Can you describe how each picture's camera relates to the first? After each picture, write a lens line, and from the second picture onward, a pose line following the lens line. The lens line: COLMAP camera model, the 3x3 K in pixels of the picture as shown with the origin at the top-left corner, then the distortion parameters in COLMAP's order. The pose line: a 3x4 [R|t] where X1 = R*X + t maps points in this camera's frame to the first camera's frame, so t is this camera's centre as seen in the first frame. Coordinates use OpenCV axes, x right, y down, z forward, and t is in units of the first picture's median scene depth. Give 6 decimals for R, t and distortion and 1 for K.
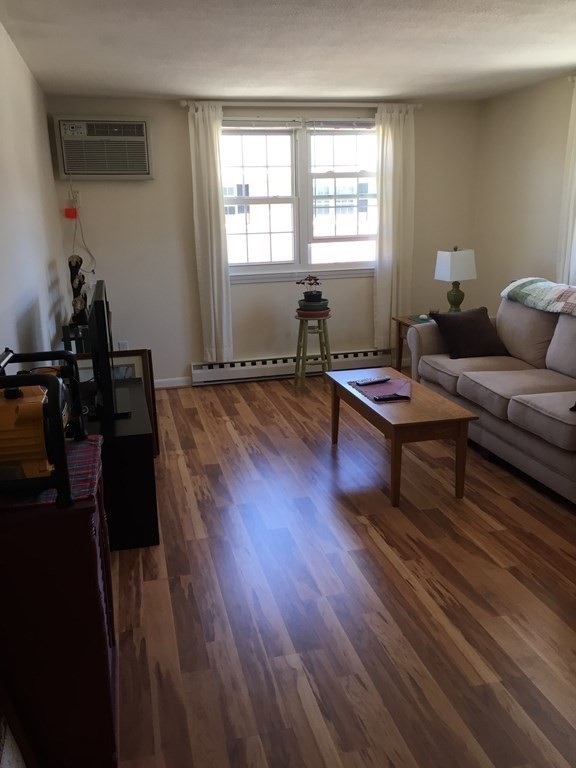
lens RADIAL K [[657.7, 0, 286.3], [0, 657.7, 381.2], [0, 0, 1]] dist [0.077844, -0.098092]
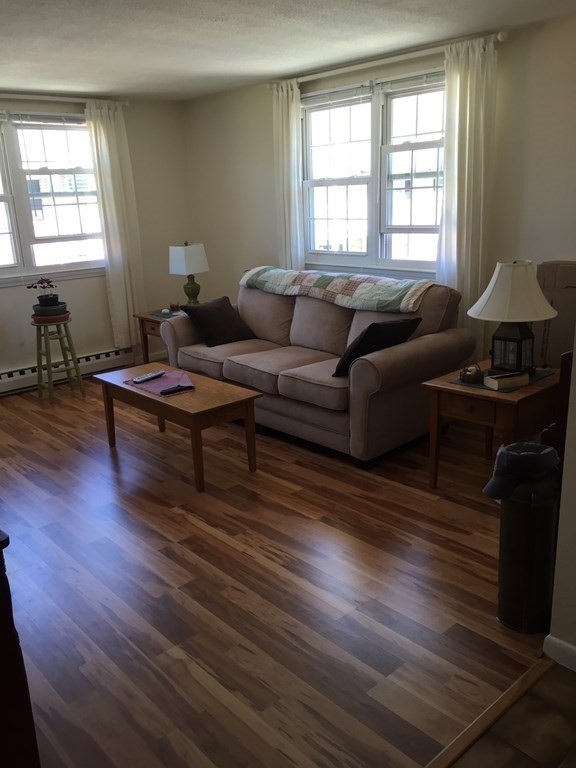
lens RADIAL K [[657.7, 0, 286.3], [0, 657.7, 381.2], [0, 0, 1]] dist [0.077844, -0.098092]
pose [[0.885335, -0.143000, 0.442418, -0.119002], [0.141274, 0.989277, 0.037050, -0.001617], [-0.442972, 0.029701, 0.896043, 0.002969]]
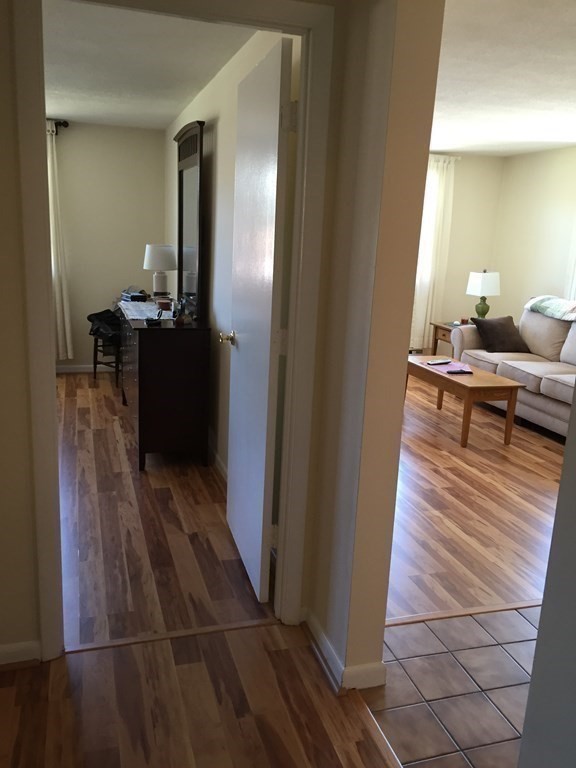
lens RADIAL K [[657.7, 0, 286.3], [0, 657.7, 381.2], [0, 0, 1]] dist [0.077844, -0.098092]
pose [[0.996594, 0.051308, 0.064552, -0.243350], [-0.049292, 0.998257, -0.032438, 0.089200], [-0.066104, 0.029146, 0.997387, -0.299822]]
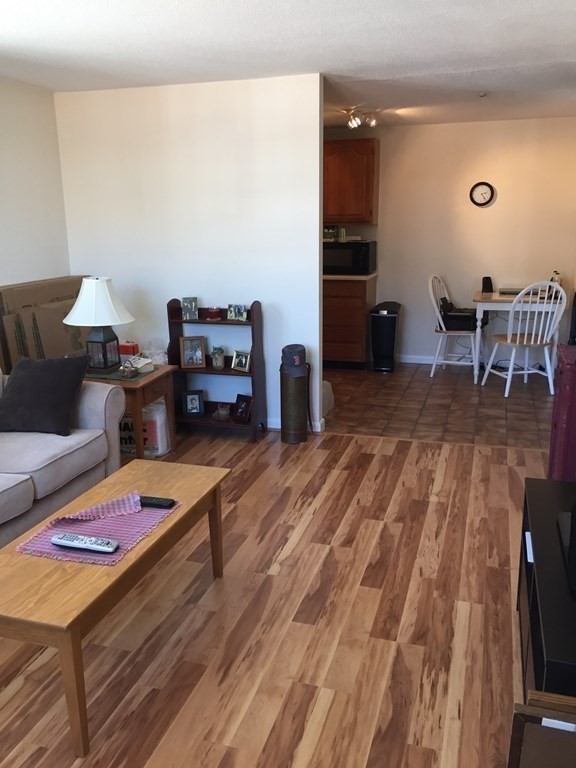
lens RADIAL K [[657.7, 0, 286.3], [0, 657.7, 381.2], [0, 0, 1]] dist [0.077844, -0.098092]
pose [[-0.851992, -0.094498, 0.514956, -0.246010], [0.162870, 0.886936, 0.432225, -0.293930], [-0.497577, 0.452123, -0.740272, 1.150831]]
